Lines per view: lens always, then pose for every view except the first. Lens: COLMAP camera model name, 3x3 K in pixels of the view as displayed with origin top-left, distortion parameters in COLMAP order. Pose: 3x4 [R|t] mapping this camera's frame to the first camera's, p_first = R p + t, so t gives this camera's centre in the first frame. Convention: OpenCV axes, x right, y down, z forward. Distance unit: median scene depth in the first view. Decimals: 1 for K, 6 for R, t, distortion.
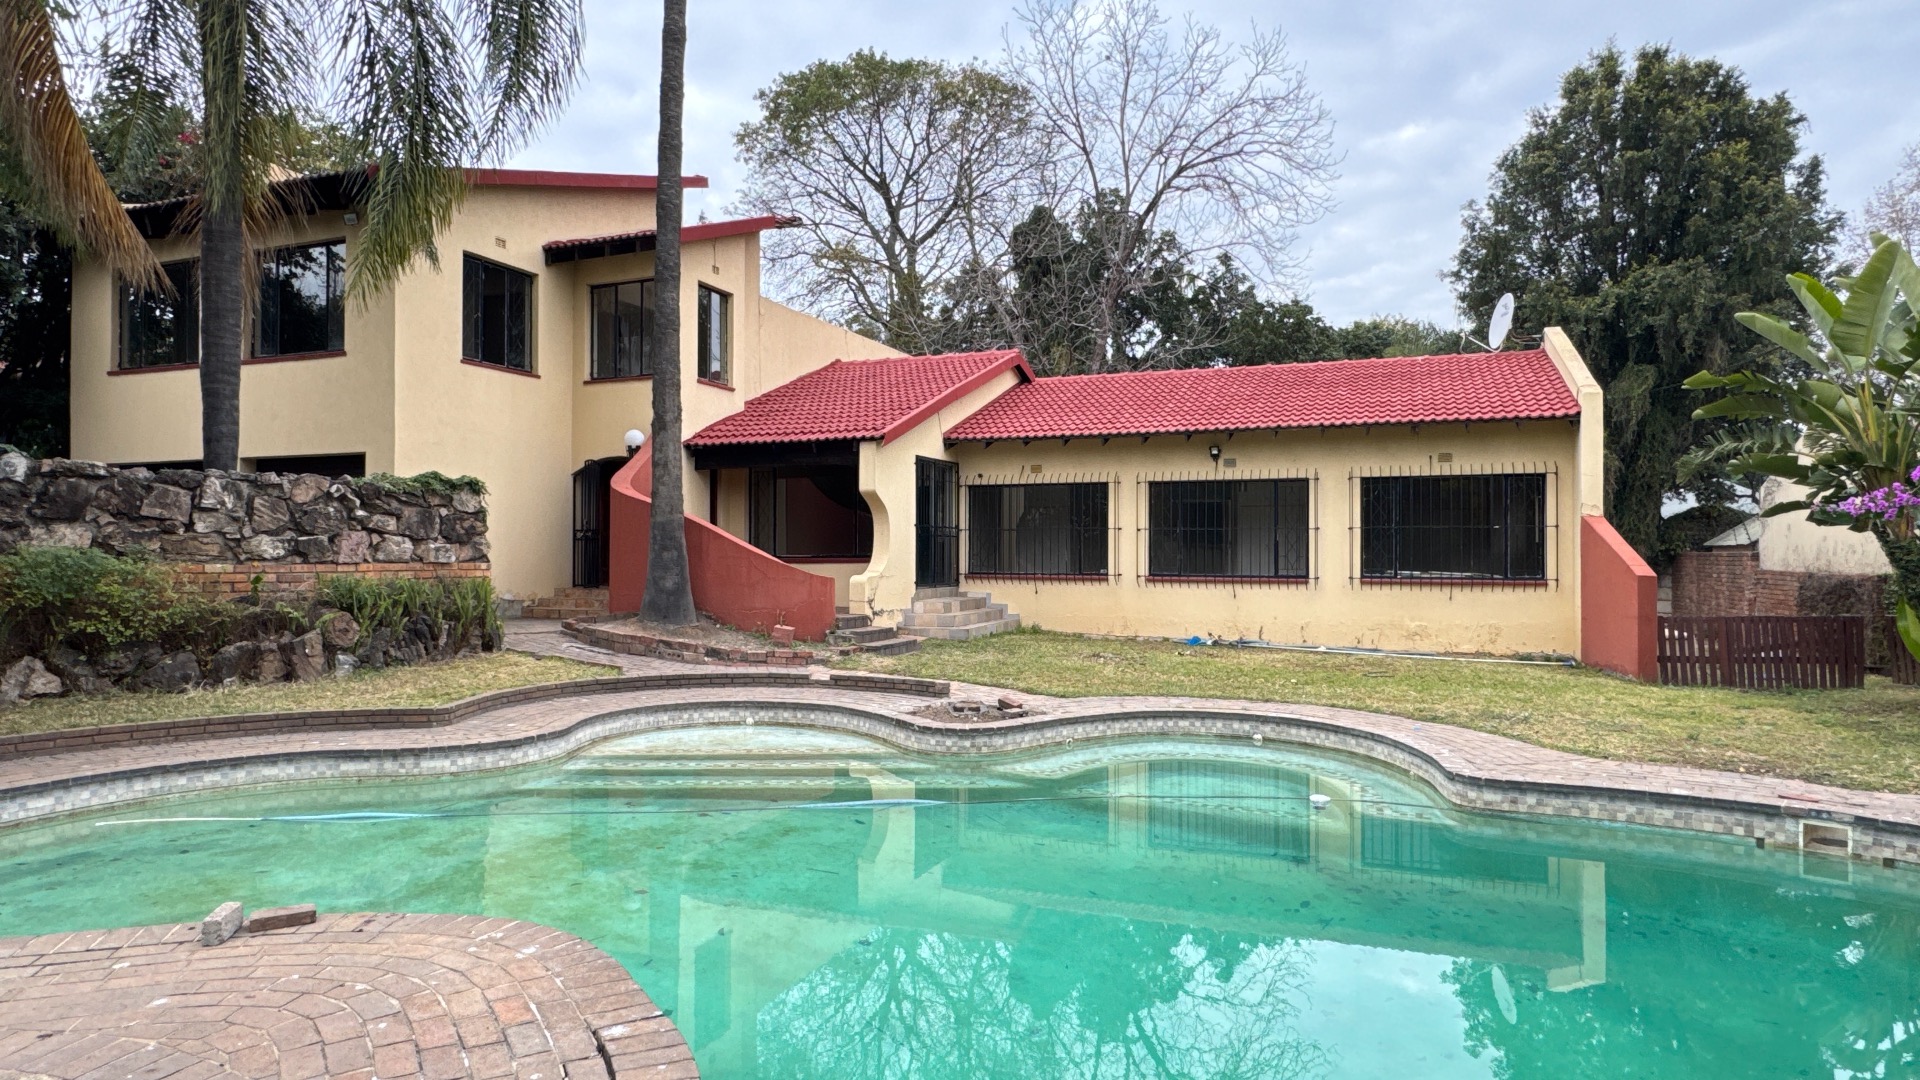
lens RADIAL K [[1113.2, 0, 960.1], [0, 1113.2, 547.0], [0, 0, 1]] dist [-0.004124, -0.001160]
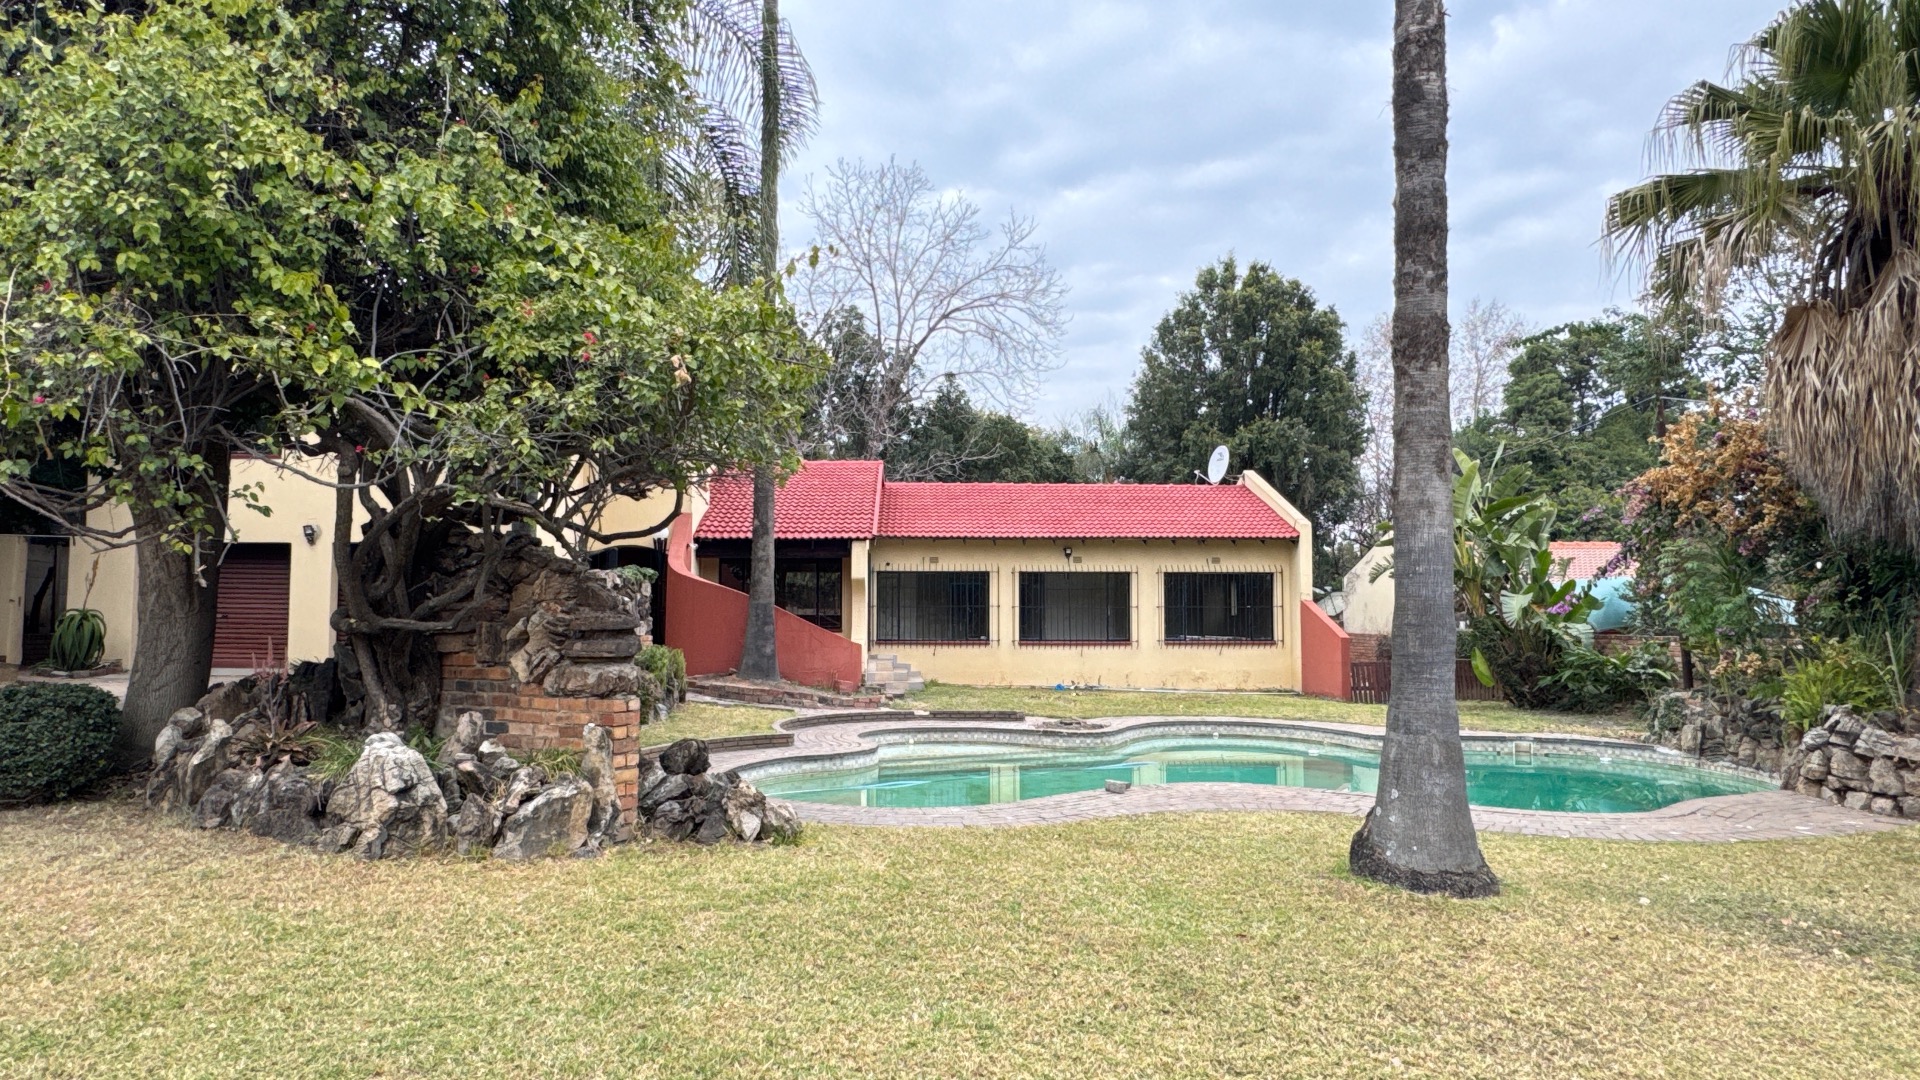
lens RADIAL K [[1189.3, 0, 960.8], [0, 1189.3, 541.9], [0, 0, 1]] dist [-0.006878, -0.000555]
pose [[0.912197, 0.024392, 0.409025, -0.529636], [-0.001024, 0.998359, -0.057254, -0.012360], [-0.409751, 0.051808, 0.910725, -0.326645]]
